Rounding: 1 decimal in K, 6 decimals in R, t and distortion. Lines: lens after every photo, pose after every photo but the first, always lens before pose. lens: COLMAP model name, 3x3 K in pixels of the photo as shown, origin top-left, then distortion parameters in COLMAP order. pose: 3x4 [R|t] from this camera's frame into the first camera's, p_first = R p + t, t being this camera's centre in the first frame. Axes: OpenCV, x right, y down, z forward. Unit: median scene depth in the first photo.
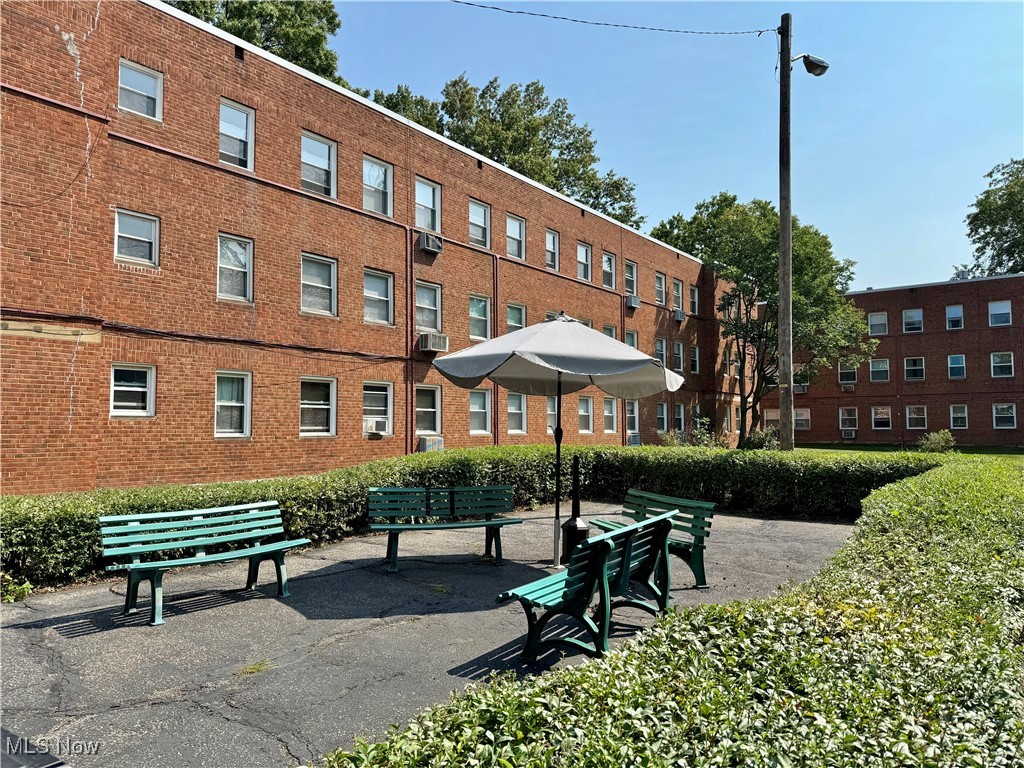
lens RADIAL K [[715.5, 0, 511.5], [0, 715.5, 389.0], [0, 0, 1]] dist [0.063739, -0.120653]
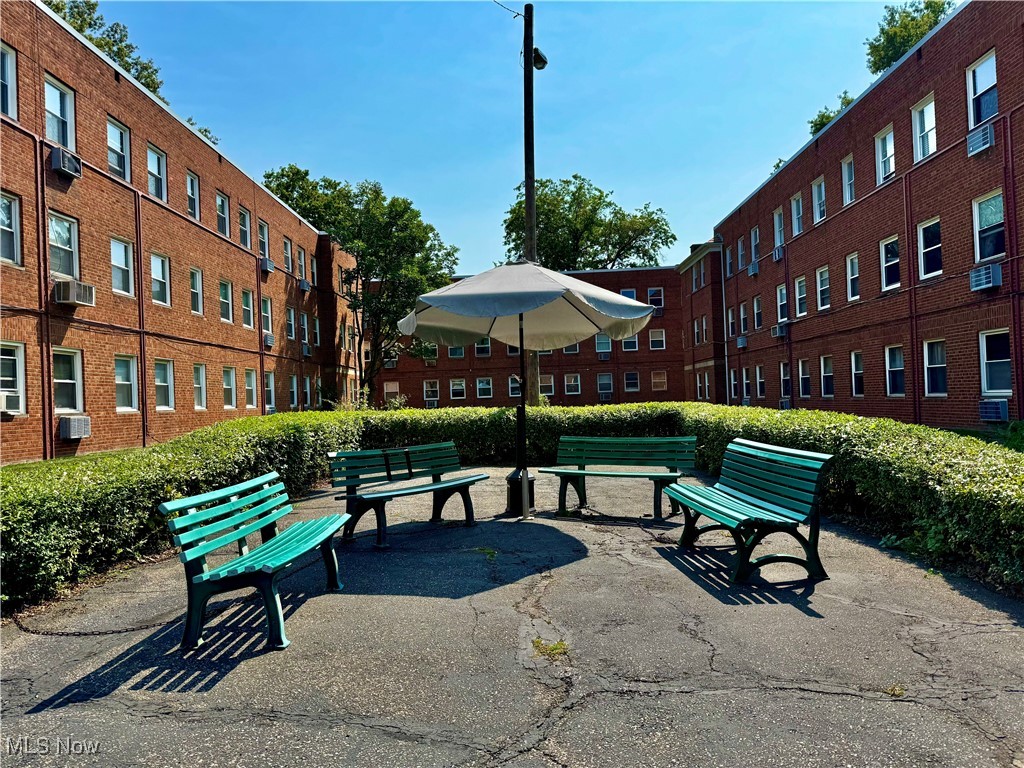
lens RADIAL K [[715.5, 0, 511.5], [0, 715.5, 389.0], [0, 0, 1]] dist [0.063739, -0.120653]
pose [[0.782612, -0.018676, 0.622230, -0.204986], [0.003468, 0.999665, 0.025643, 0.017749], [-0.622500, -0.017910, 0.782415, 0.094149]]
